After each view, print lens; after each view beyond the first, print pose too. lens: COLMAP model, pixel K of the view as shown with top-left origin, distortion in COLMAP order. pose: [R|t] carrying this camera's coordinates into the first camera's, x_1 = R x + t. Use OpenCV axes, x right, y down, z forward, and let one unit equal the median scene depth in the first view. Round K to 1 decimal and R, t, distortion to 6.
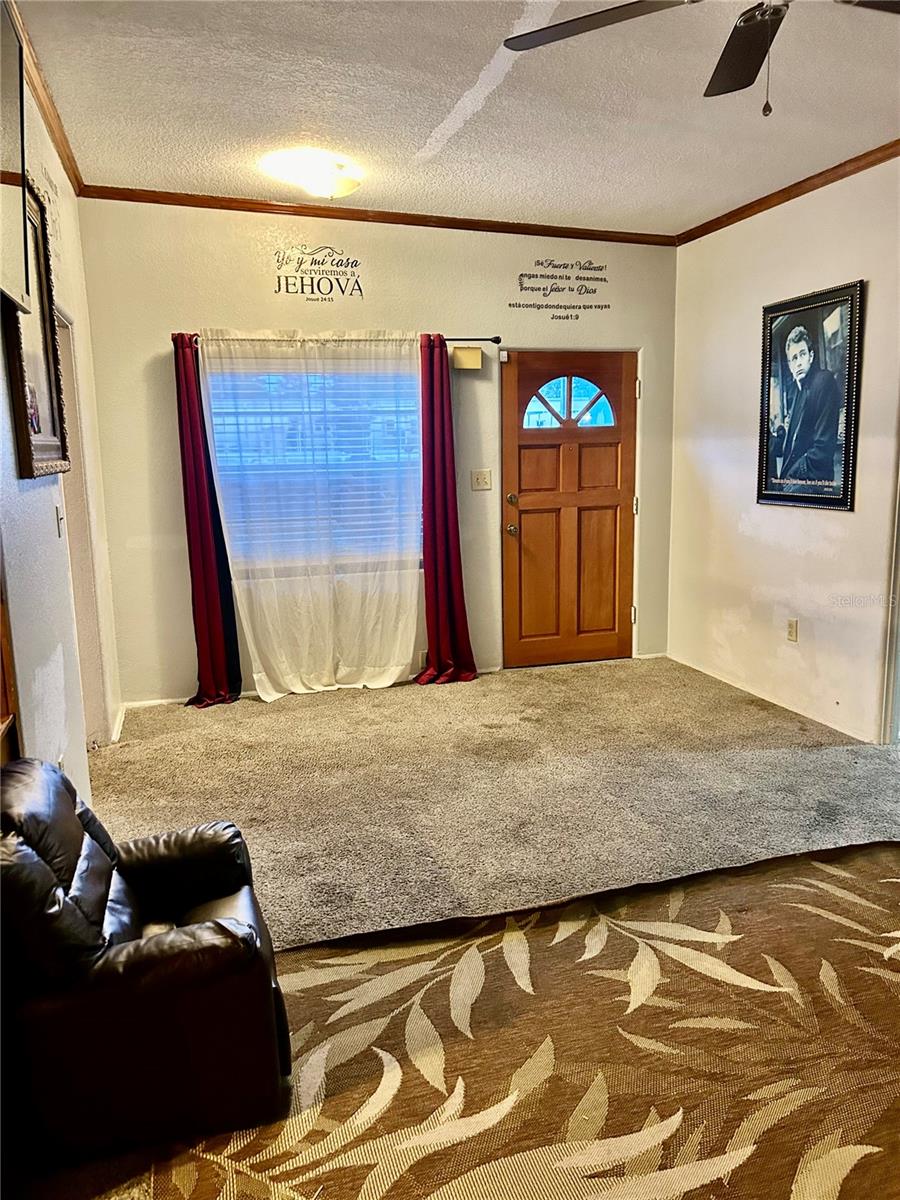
lens RADIAL K [[906.2, 0, 445.0], [0, 906.2, 598.3], [0, 0, 1]] dist [0.062742, -0.069079]
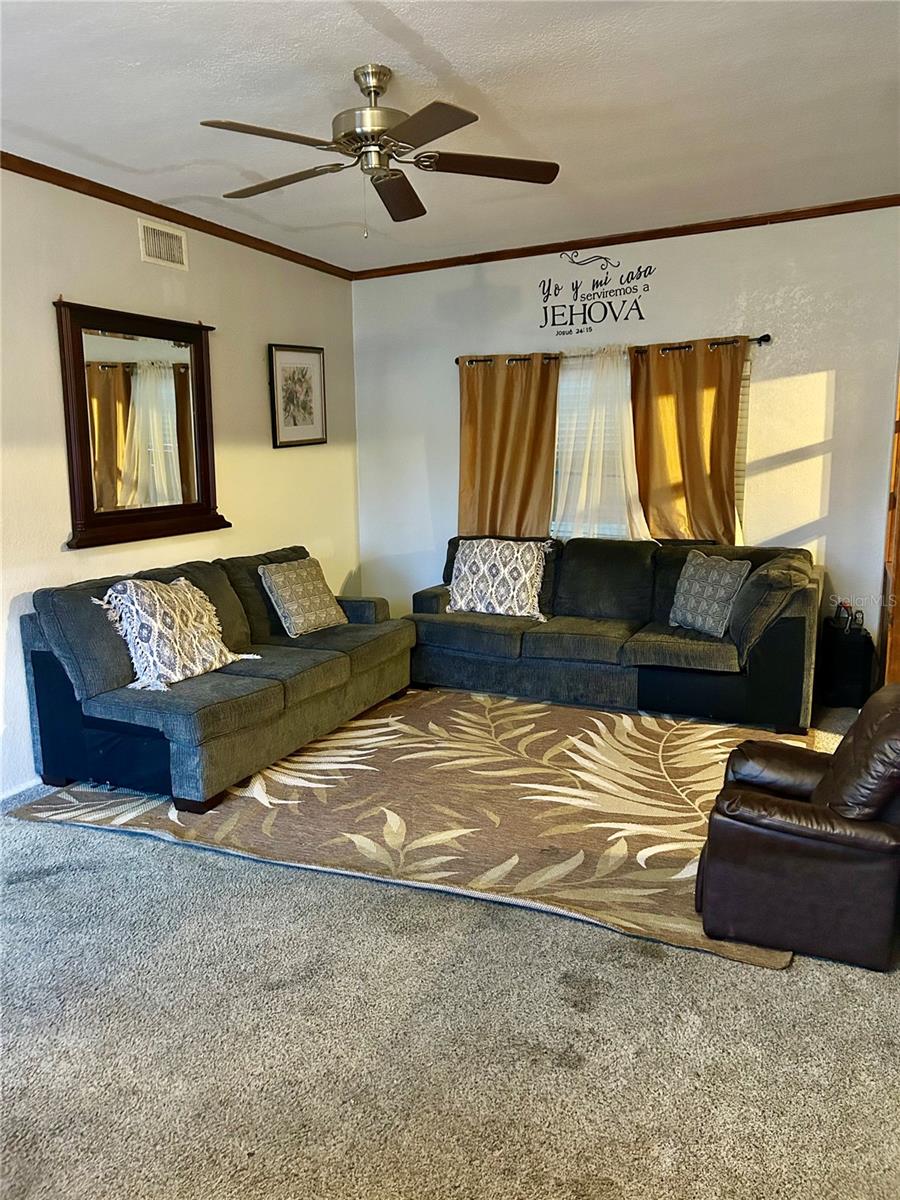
lens RADIAL K [[906.2, 0, 444.9], [0, 906.2, 599.5], [0, 0, 1]] dist [0.062742, -0.069079]
pose [[-0.769813, -0.079608, 0.633285, -0.648083], [0.142028, 0.945950, 0.291559, -0.337598], [-0.622267, 0.314390, -0.716898, 1.907860]]
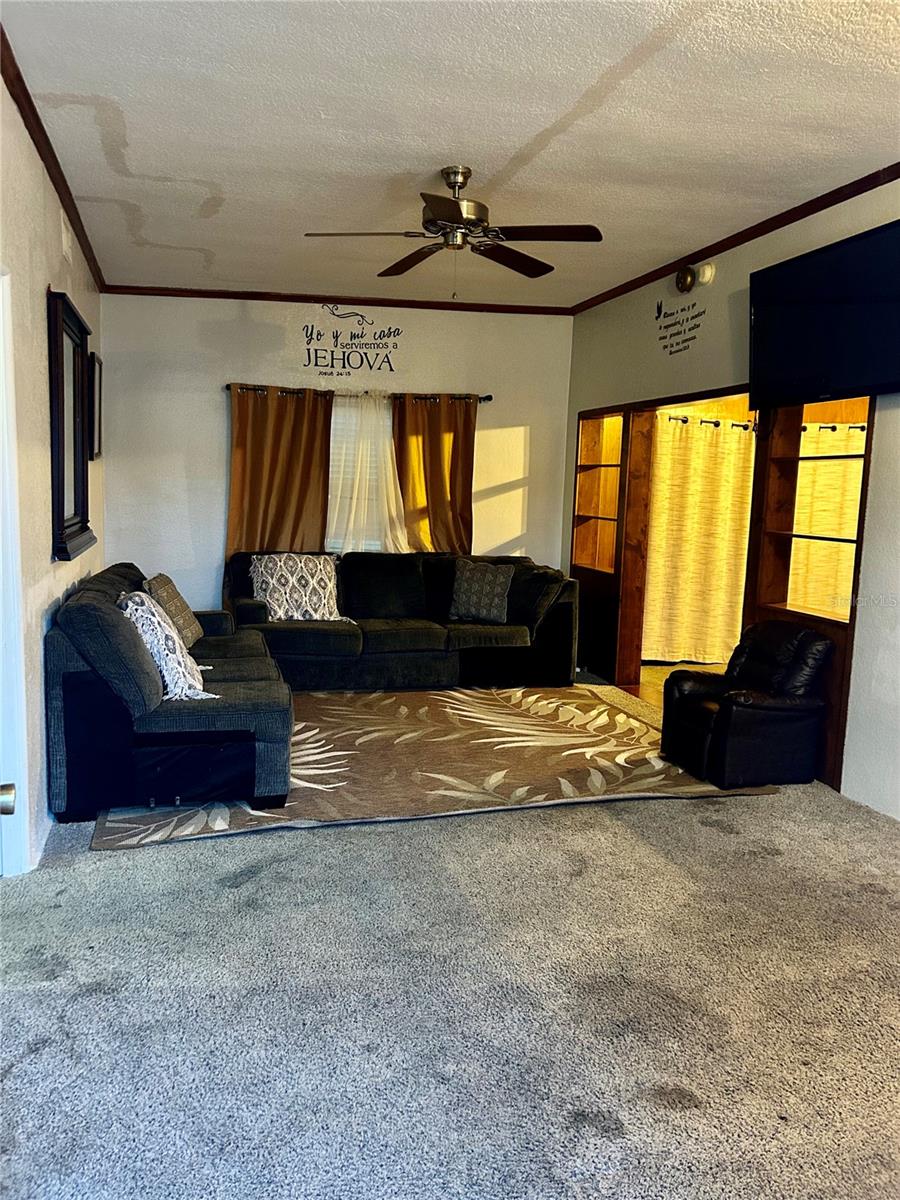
lens RADIAL K [[906.2, 0, 448.3], [0, 906.2, 599.1], [0, 0, 1]] dist [0.062742, -0.069079]
pose [[-0.999938, -0.008247, -0.007419, 0.326964], [-0.010105, 0.953091, 0.302516, -0.442378], [0.004576, 0.302573, -0.953115, 2.586385]]
